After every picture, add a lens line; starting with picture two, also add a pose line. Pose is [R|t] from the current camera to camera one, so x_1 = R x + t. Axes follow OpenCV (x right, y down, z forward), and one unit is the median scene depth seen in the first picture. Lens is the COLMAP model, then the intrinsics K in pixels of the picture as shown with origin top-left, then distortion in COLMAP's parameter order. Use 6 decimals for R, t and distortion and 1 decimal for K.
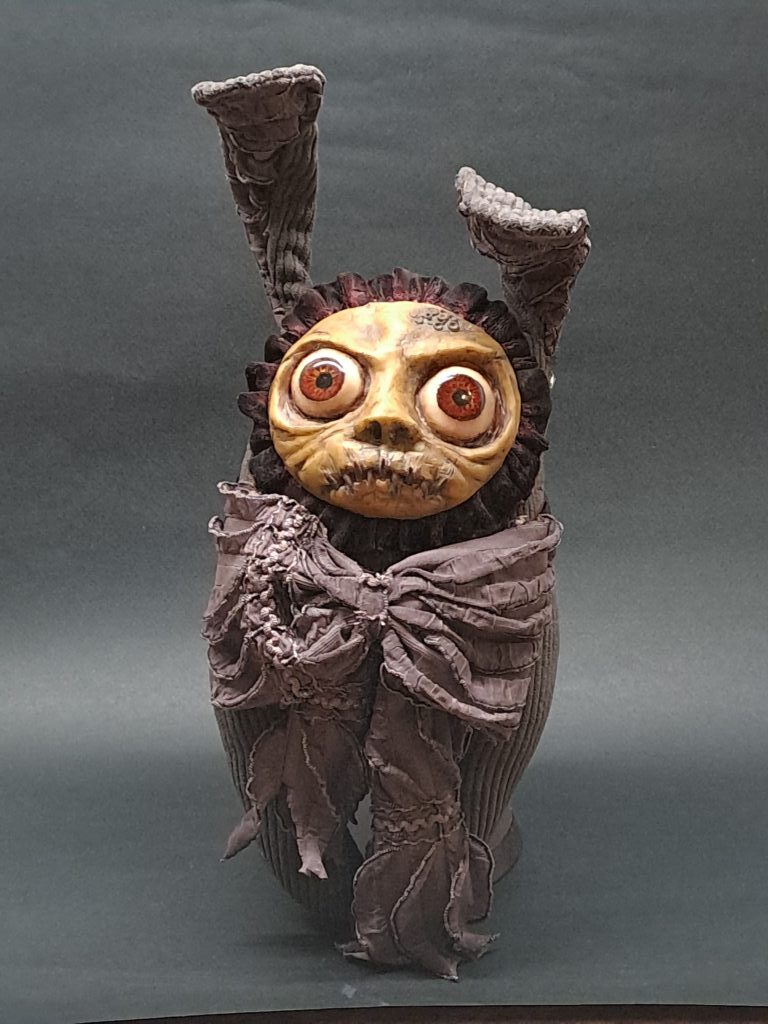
lens RADIAL K [[1621.1, 0, 388.3], [0, 1621.1, 489.8], [0, 0, 1]] dist [0.065657, 0.000000]
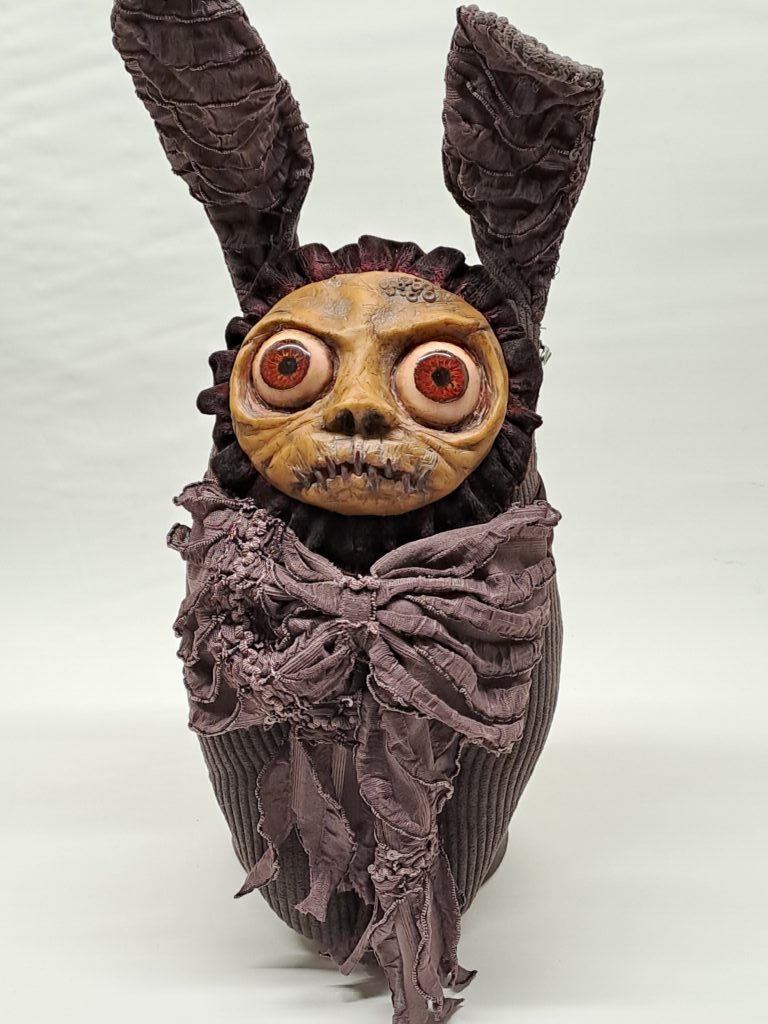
lens RADIAL K [[1370.4, 0, 400.9], [0, 1370.4, 514.4], [0, 0, 1]] dist [0.071433, 0.000000]
pose [[0.998457, -0.055528, 0.000553, 0.017611], [0.055395, 0.996654, 0.060108, -0.027664], [-0.003889, -0.059985, 0.998192, 0.239606]]
